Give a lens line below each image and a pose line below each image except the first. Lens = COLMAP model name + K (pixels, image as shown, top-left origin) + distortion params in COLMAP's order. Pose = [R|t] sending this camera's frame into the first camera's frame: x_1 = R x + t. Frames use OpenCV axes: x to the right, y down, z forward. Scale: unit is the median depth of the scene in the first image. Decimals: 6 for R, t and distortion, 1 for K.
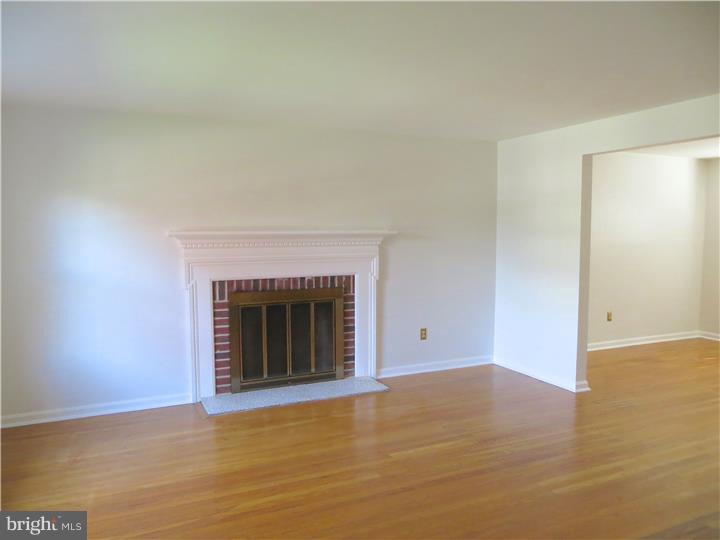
lens RADIAL K [[537.5, 0, 363.7], [0, 537.5, 273.7], [0, 0, 1]] dist [-0.009746, -0.012034]
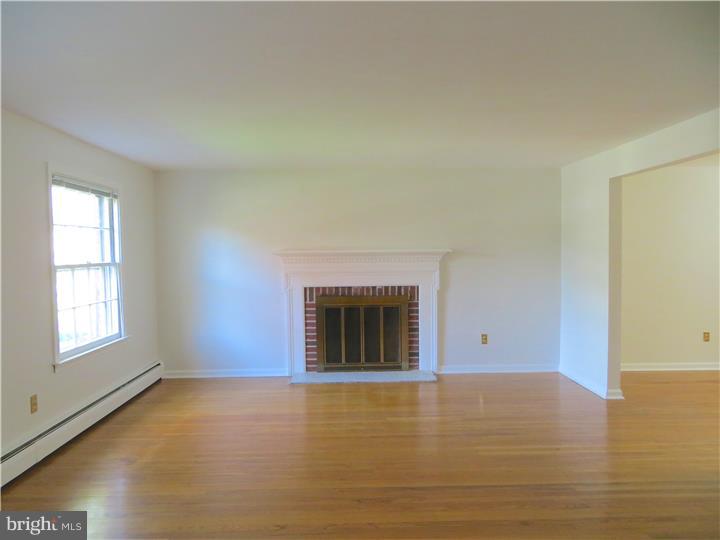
lens RADIAL K [[537.5, 0, 359.9], [0, 537.5, 268.6], [0, 0, 1]] dist [-0.009746, -0.012034]
pose [[0.919483, 0.007234, -0.393063, 0.358295], [-0.024473, 0.998945, -0.038863, 0.014985], [0.392367, 0.045353, 0.918690, -0.183327]]
